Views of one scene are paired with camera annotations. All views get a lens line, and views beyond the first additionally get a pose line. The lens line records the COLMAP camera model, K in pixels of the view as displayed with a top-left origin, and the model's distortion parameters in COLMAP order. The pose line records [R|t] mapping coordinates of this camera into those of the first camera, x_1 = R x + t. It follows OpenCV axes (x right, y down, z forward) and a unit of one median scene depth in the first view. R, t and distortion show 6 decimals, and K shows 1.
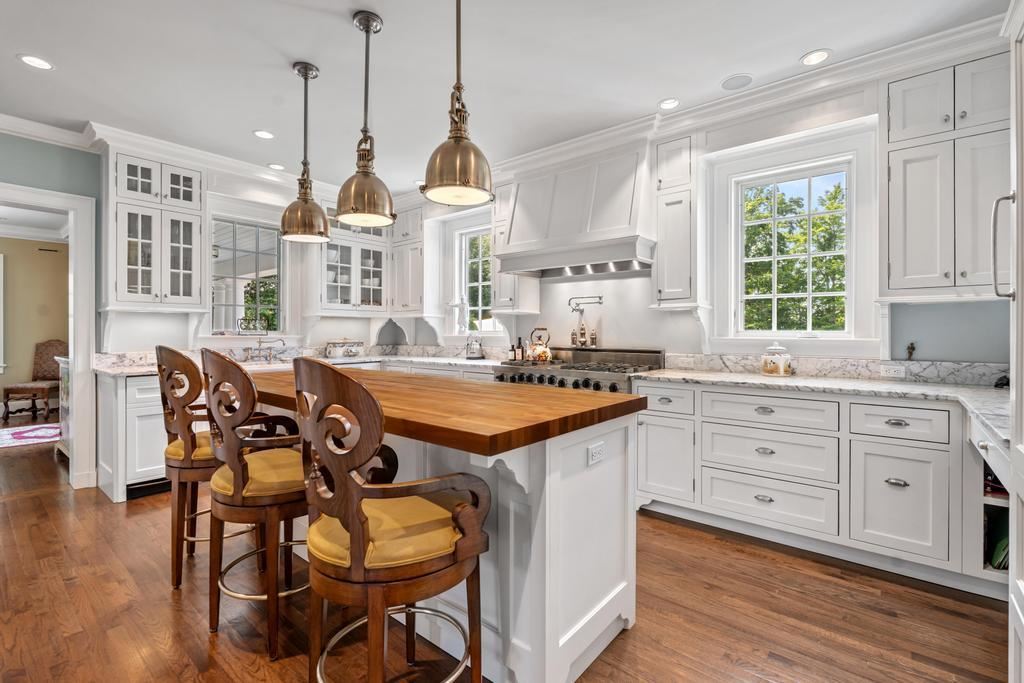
lens RADIAL K [[475.4, 0, 520.5], [0, 475.4, 325.4], [0, 0, 1]] dist [0.001030, 0.000236]
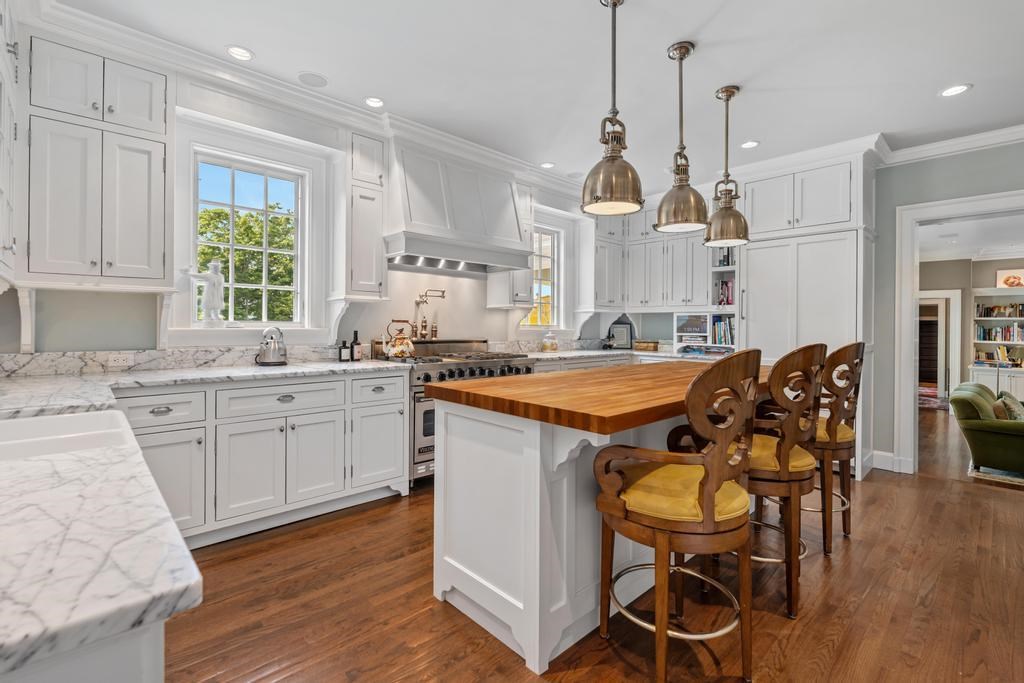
lens RADIAL K [[475.4, 0, 520.5], [0, 475.4, 325.4], [0, 0, 1]] dist [0.001030, 0.000236]
pose [[0.154962, -0.005135, 0.987907, -0.815970], [-0.018381, 0.999798, 0.008080, 0.004013], [-0.987749, -0.019411, 0.154836, 0.649909]]
